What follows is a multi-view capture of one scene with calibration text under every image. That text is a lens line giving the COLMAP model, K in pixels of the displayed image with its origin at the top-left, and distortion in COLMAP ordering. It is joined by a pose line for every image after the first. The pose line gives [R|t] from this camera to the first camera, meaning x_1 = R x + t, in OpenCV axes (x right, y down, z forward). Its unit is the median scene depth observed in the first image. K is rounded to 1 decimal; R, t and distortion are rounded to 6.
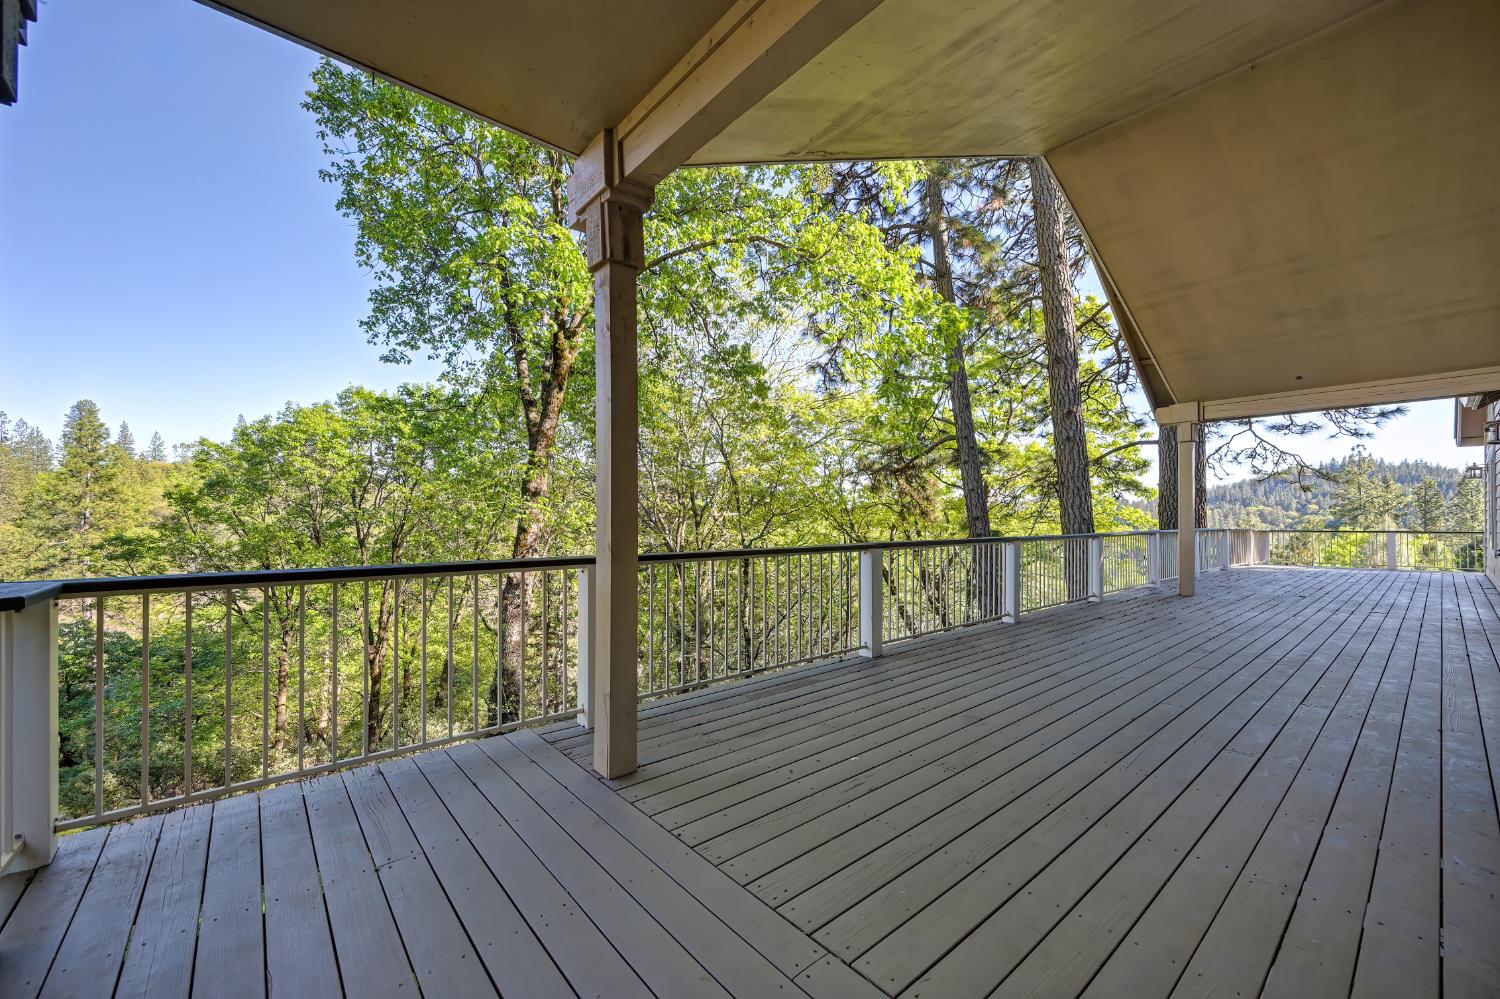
lens RADIAL K [[594.2, 0, 748.9], [0, 594.2, 506.7], [0, 0, 1]] dist [-0.002315, -0.000092]
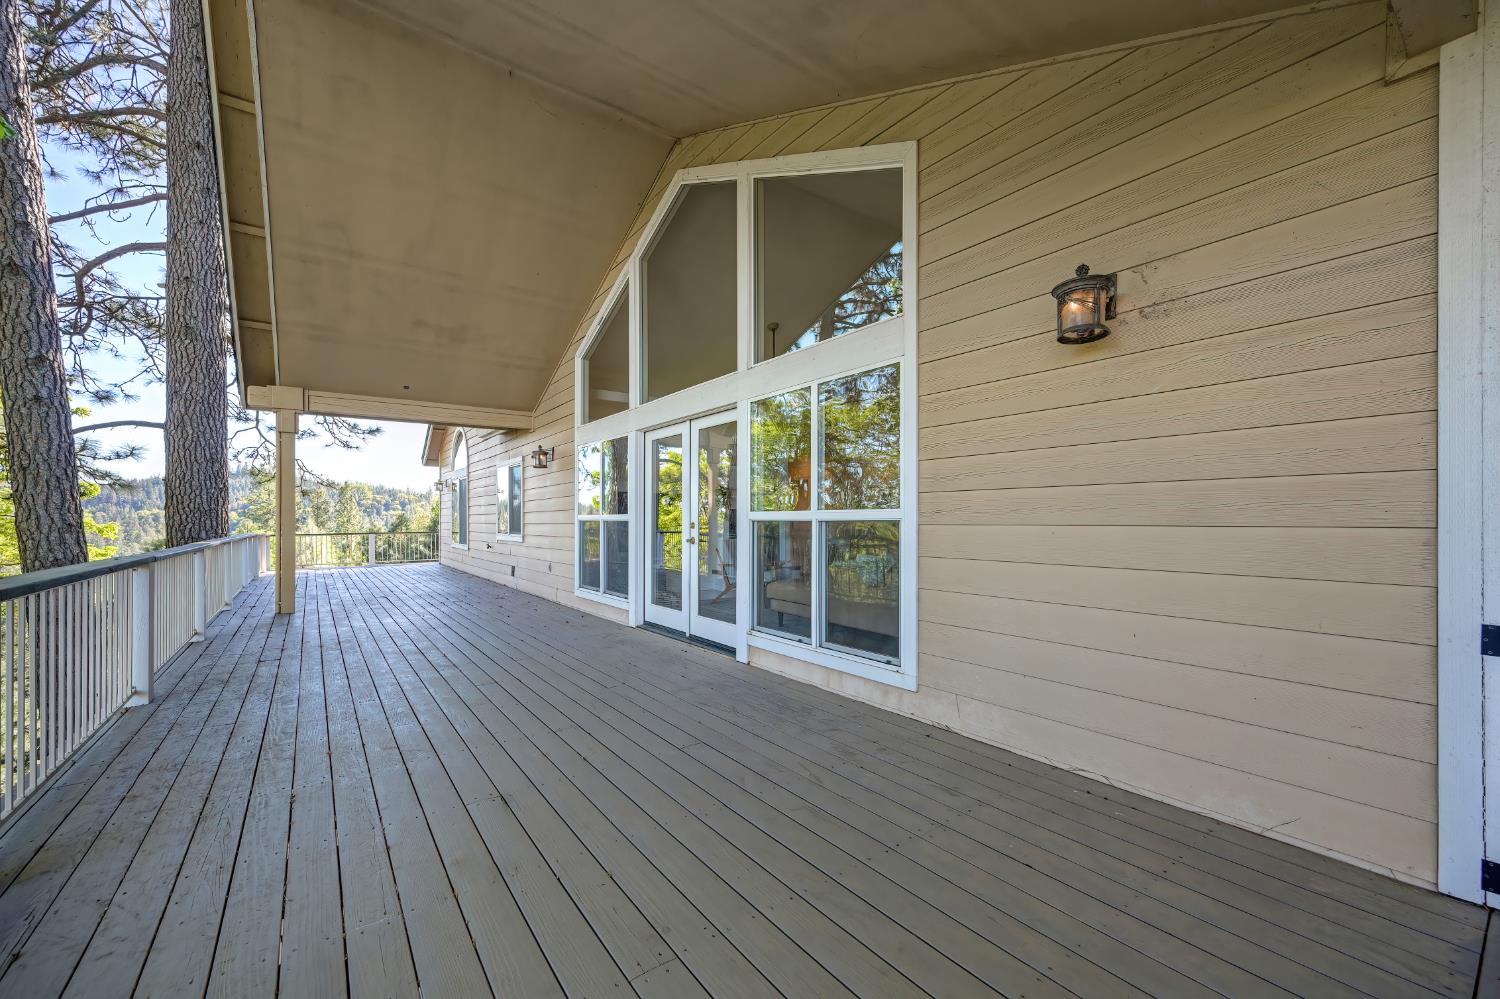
lens RADIAL K [[594.2, 0, 757.5], [0, 594.2, 518.8], [0, 0, 1]] dist [-0.002315, -0.000092]
pose [[0.062088, -0.000808, 0.998070, -0.047406], [-0.012925, 0.999915, 0.001613, 0.002739], [-0.997987, -0.013000, 0.062072, 0.187447]]
